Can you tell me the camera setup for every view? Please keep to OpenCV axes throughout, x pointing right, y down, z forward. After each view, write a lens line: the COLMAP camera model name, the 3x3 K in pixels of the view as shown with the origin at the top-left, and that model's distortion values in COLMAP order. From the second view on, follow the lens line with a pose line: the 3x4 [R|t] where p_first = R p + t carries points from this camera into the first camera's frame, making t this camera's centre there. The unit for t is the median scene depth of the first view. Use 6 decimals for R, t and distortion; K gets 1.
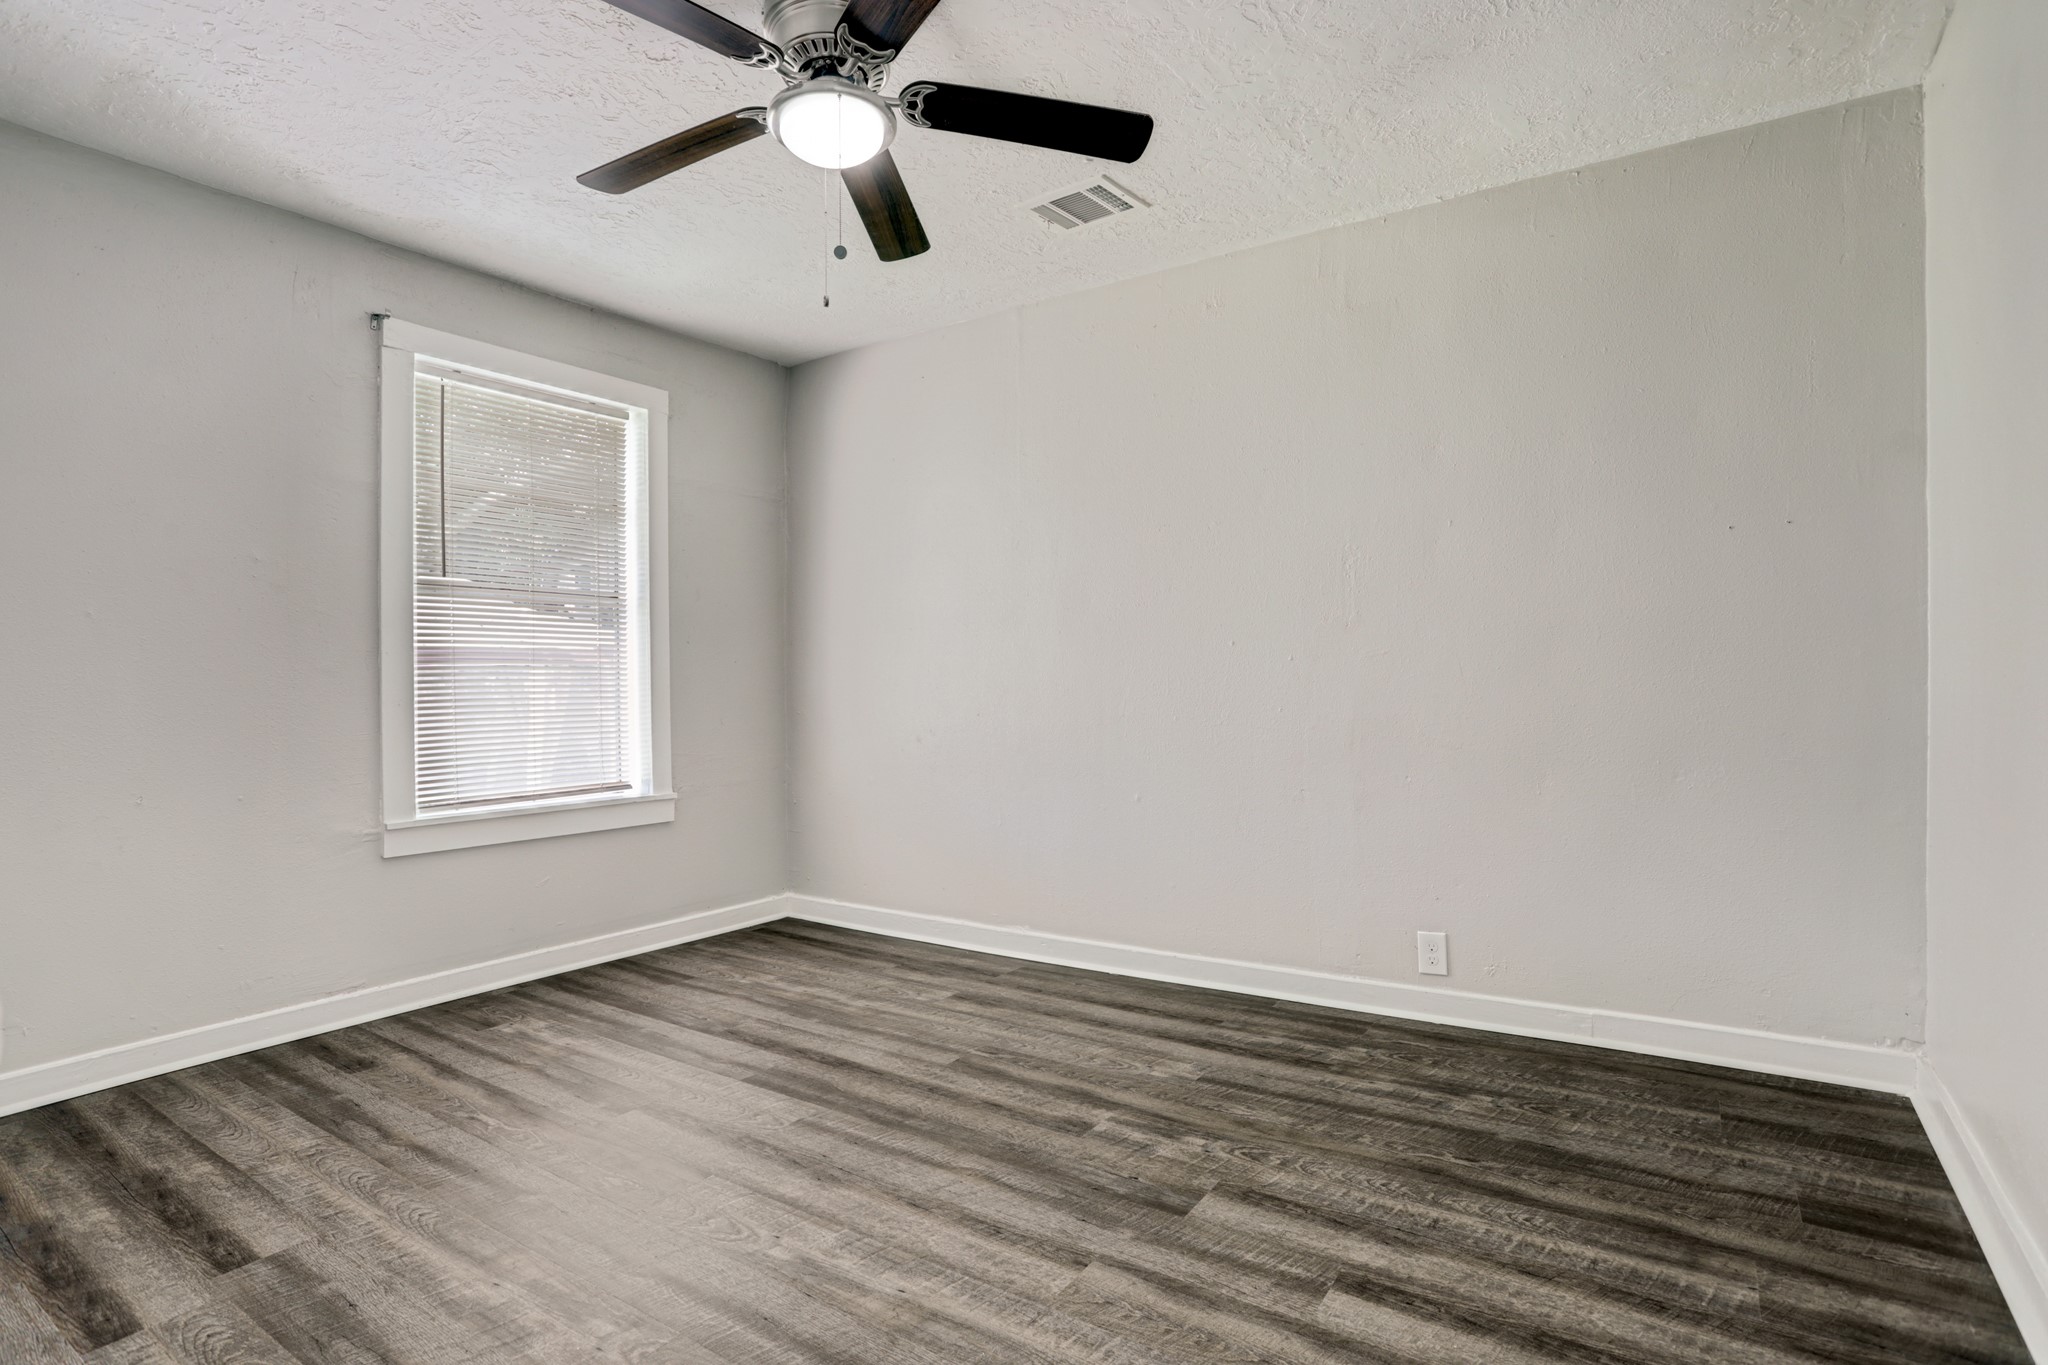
lens RADIAL K [[1047.6, 0, 1029.8], [0, 1047.6, 677.7], [0, 0, 1]] dist [-0.025613, 0.003729]
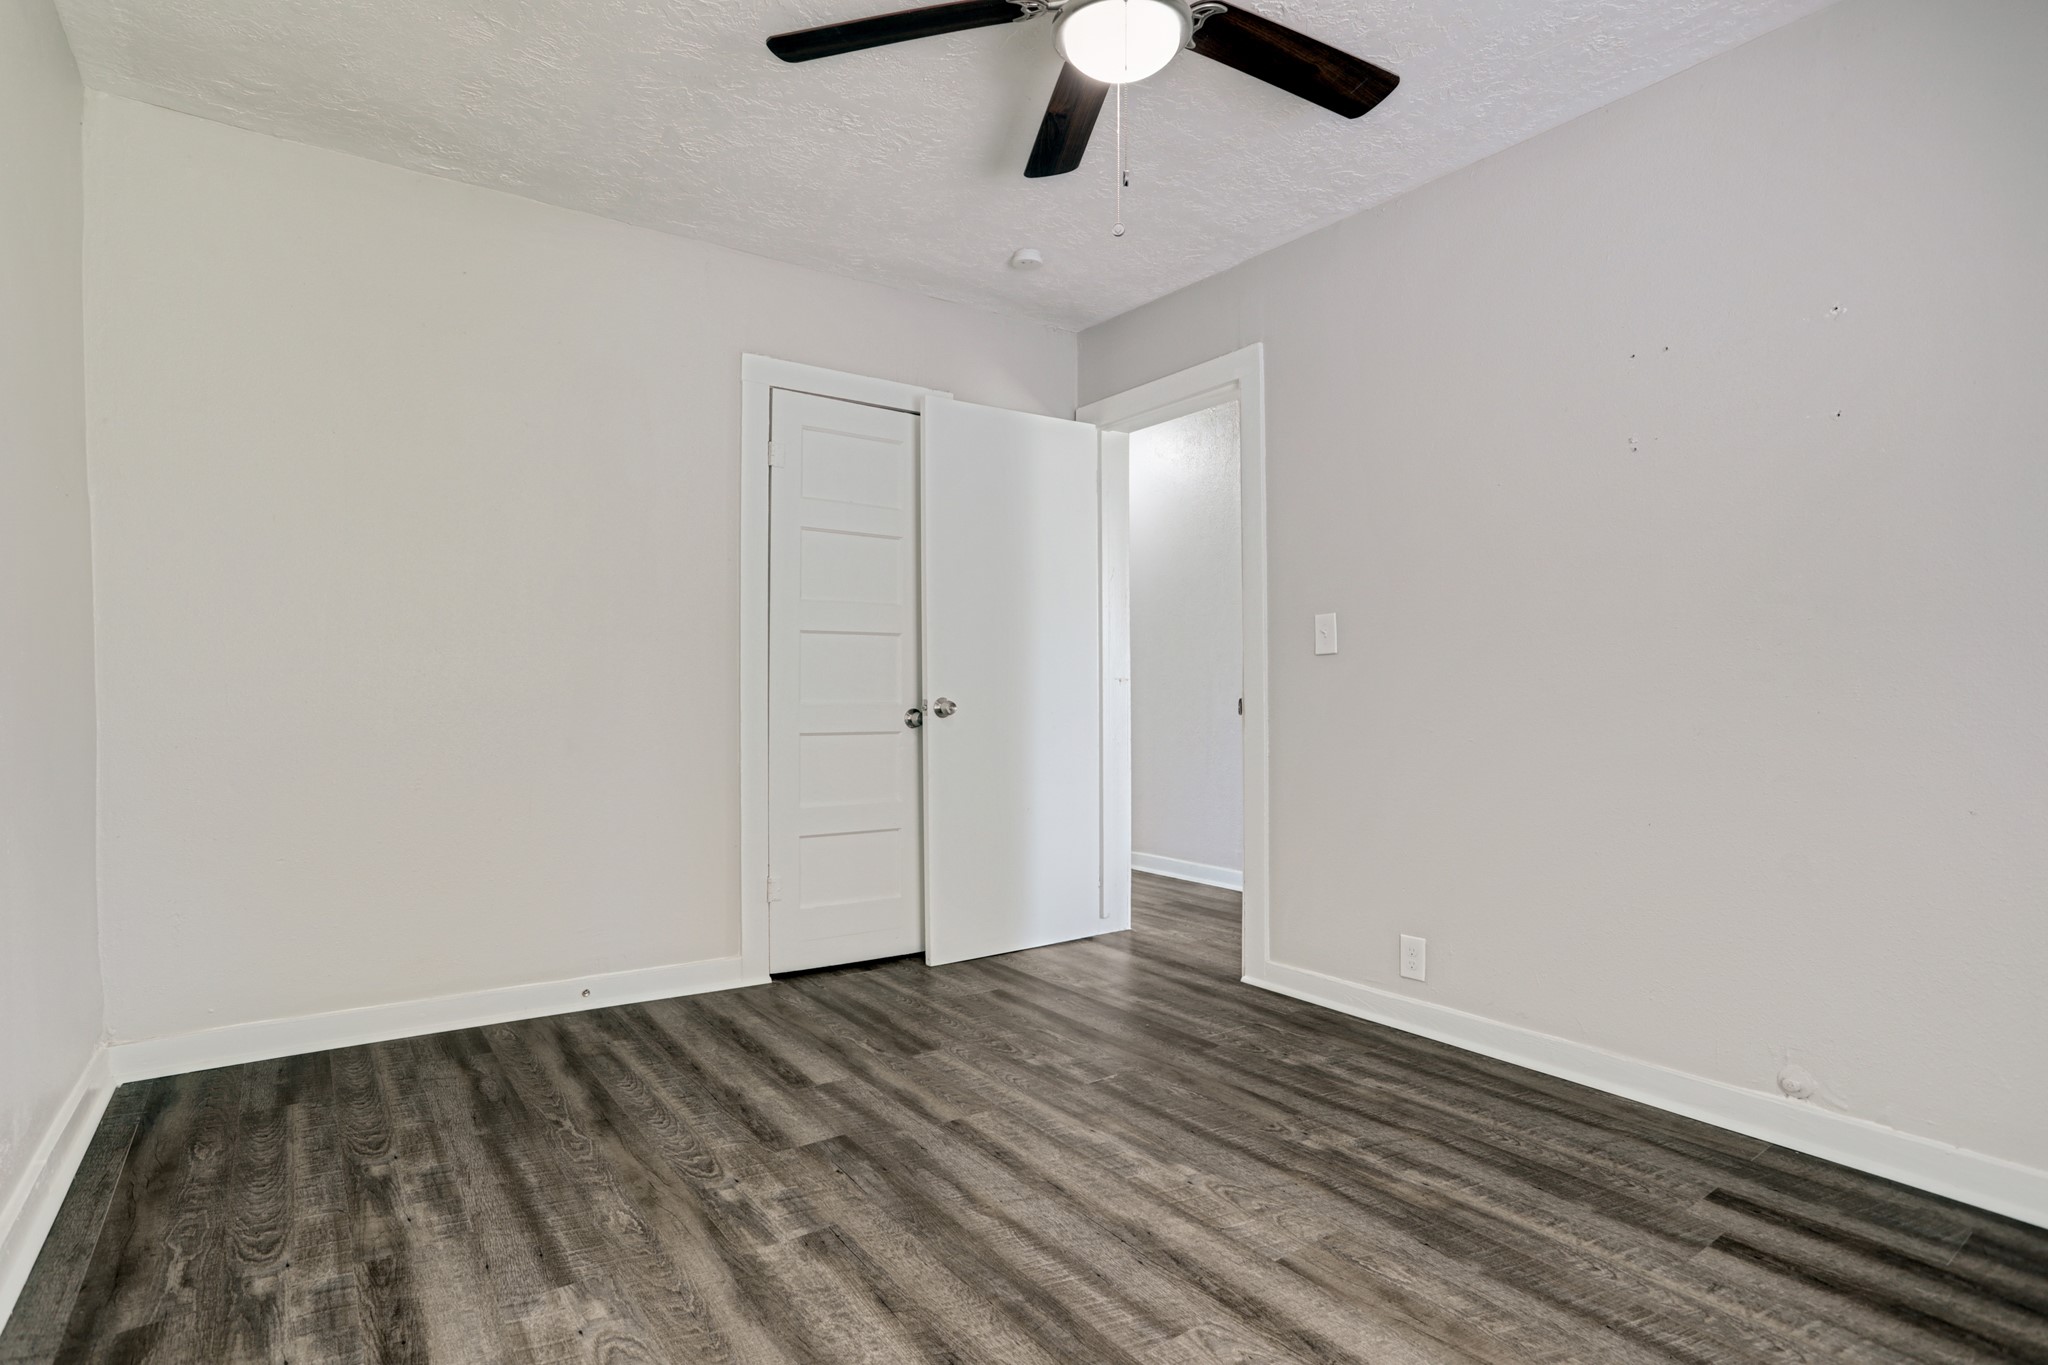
lens RADIAL K [[1047.6, 0, 1022.9], [0, 1047.6, 691.9], [0, 0, 1]] dist [-0.025613, 0.003729]
pose [[-0.941297, 0.010490, 0.337417, -0.421936], [0.010932, 0.999940, -0.000590, 0.023131], [-0.337403, 0.003133, -0.941355, 1.944420]]
